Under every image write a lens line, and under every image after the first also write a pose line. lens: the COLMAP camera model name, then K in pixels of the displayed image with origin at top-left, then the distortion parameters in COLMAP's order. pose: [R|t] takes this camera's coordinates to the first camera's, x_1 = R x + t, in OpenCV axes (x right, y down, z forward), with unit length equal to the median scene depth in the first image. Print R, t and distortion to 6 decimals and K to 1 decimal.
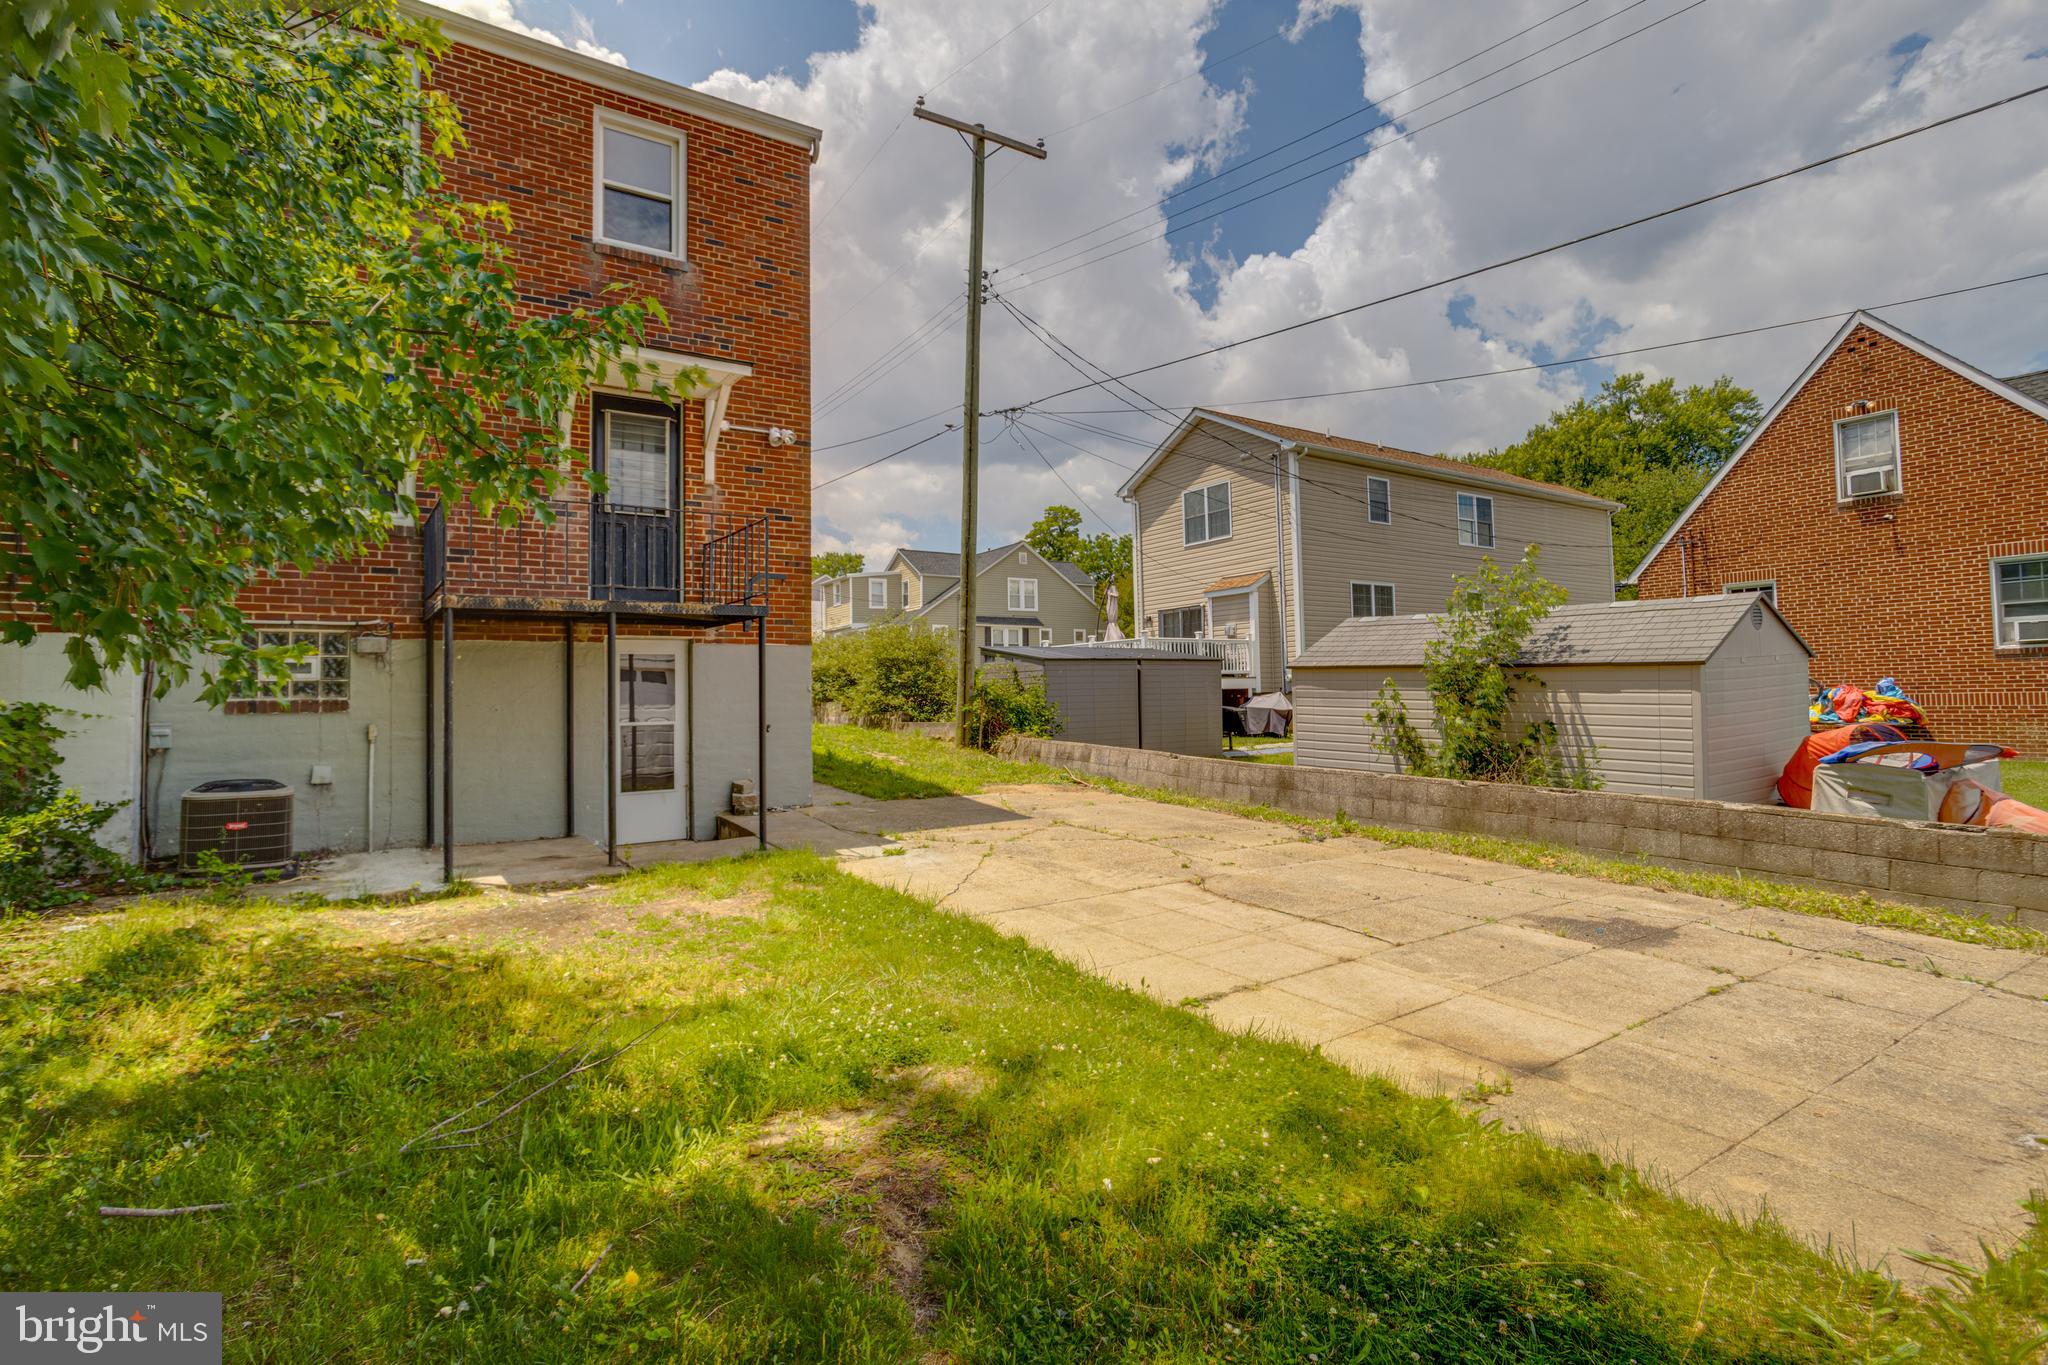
lens RADIAL K [[1038.3, 0, 967.1], [0, 1038.3, 647.6], [0, 0, 1]] dist [-0.024561, 0.013360]
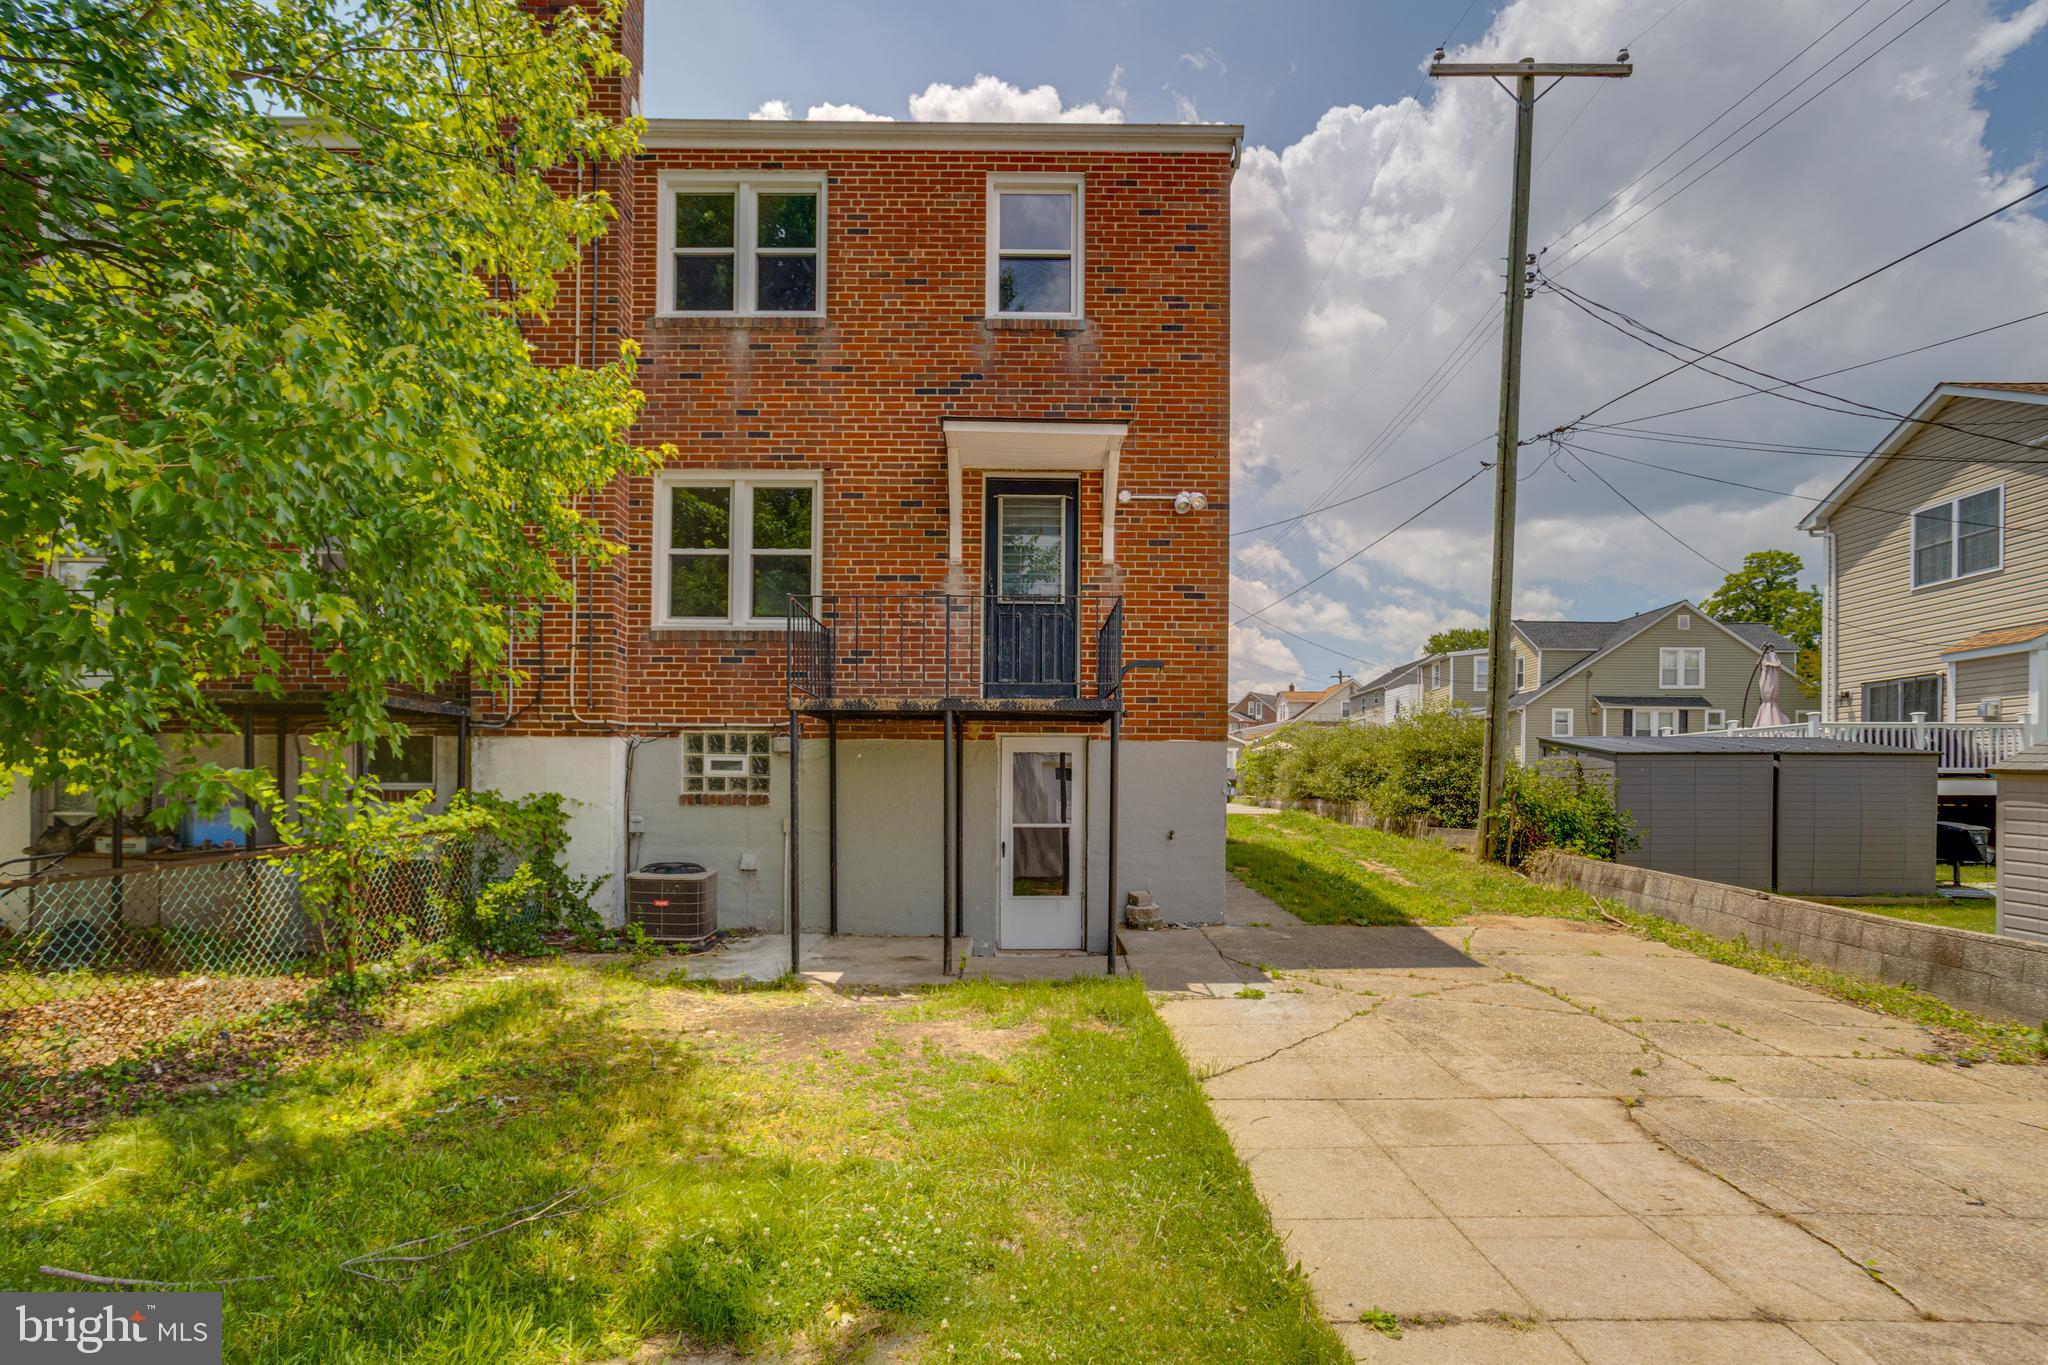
lens RADIAL K [[1038.3, 0, 1002.0], [0, 1038.3, 798.2], [0, 0, 1]] dist [-0.024561, 0.013360]
pose [[0.838808, 0.025219, -0.543842, 0.169740], [0.008122, 0.998236, 0.058818, -0.006928], [0.544366, -0.053755, 0.837124, 0.172824]]
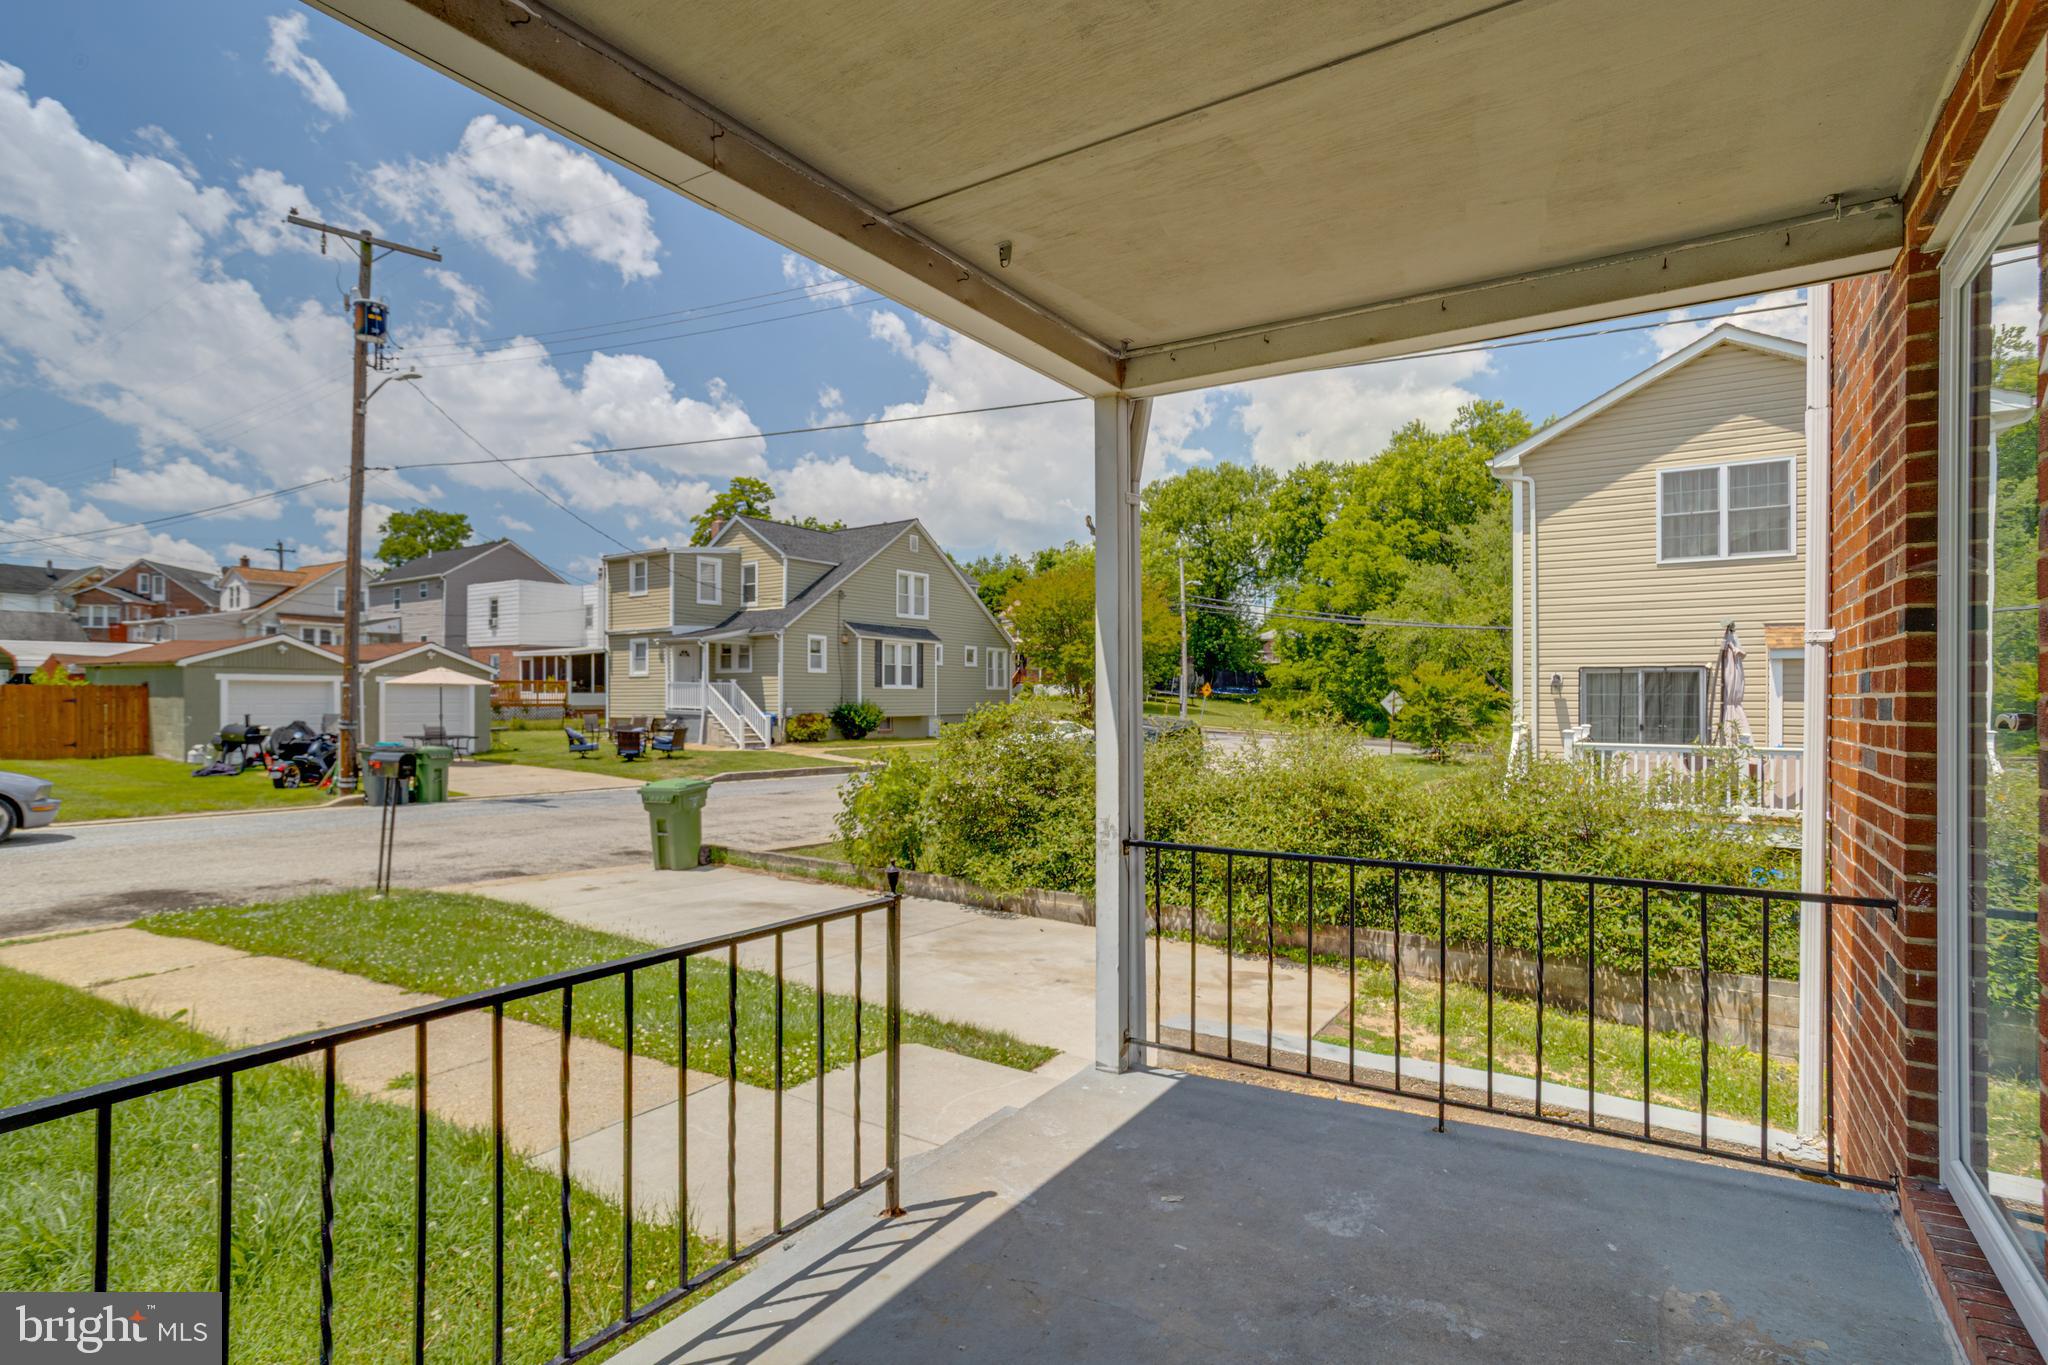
lens RADIAL K [[1038.3, 0, 1014.6], [0, 1038.3, 684.1], [0, 0, 1]] dist [-0.024561, 0.013360]
pose [[0.906726, 0.024091, 0.421032, -0.634793], [-0.042237, 0.998535, 0.033828, -0.061536], [-0.419600, -0.048456, 0.906415, 1.159993]]
